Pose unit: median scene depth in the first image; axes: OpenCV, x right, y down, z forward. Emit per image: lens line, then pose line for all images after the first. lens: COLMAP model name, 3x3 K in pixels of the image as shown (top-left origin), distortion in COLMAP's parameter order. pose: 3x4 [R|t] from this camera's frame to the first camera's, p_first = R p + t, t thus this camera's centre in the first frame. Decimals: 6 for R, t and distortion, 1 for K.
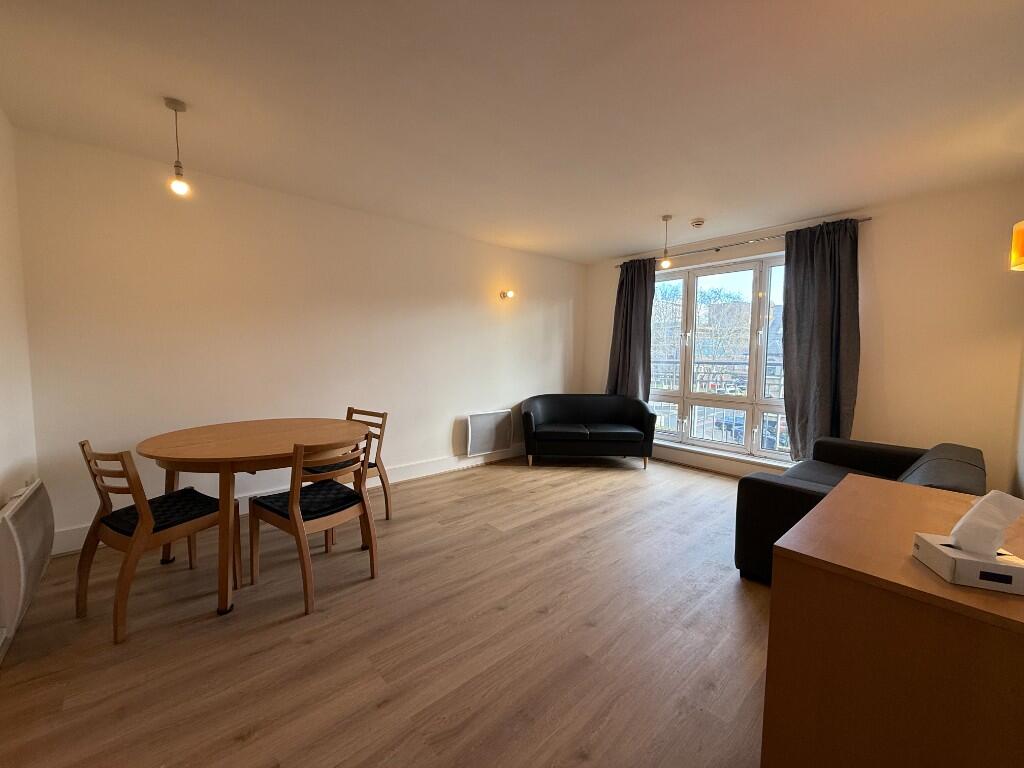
lens RADIAL K [[408.5, 0, 512.0], [0, 408.5, 384.0], [0, 0, 1]] dist [-0.008105, 0.000064]
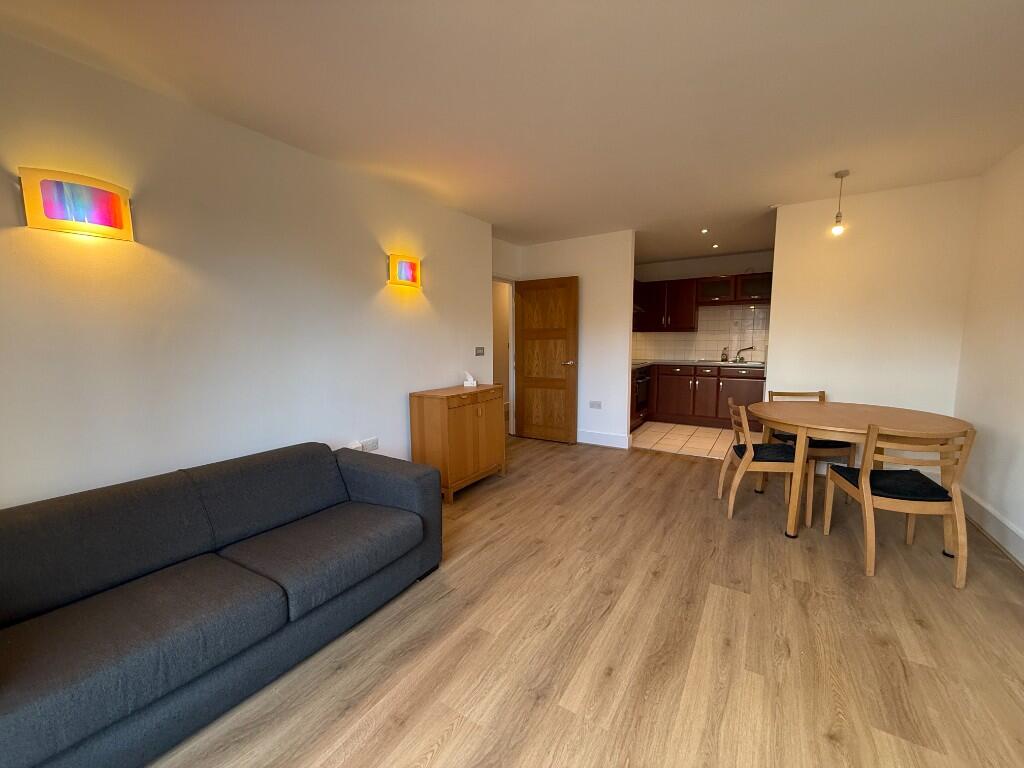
lens RADIAL K [[408.5, 0, 512.0], [0, 408.5, 384.0], [0, 0, 1]] dist [-0.008105, 0.000064]
pose [[-0.962248, 0.028098, -0.270721, 0.527232], [-0.019511, 0.984977, 0.171579, -0.120095], [0.271475, 0.170383, -0.947244, 1.566423]]
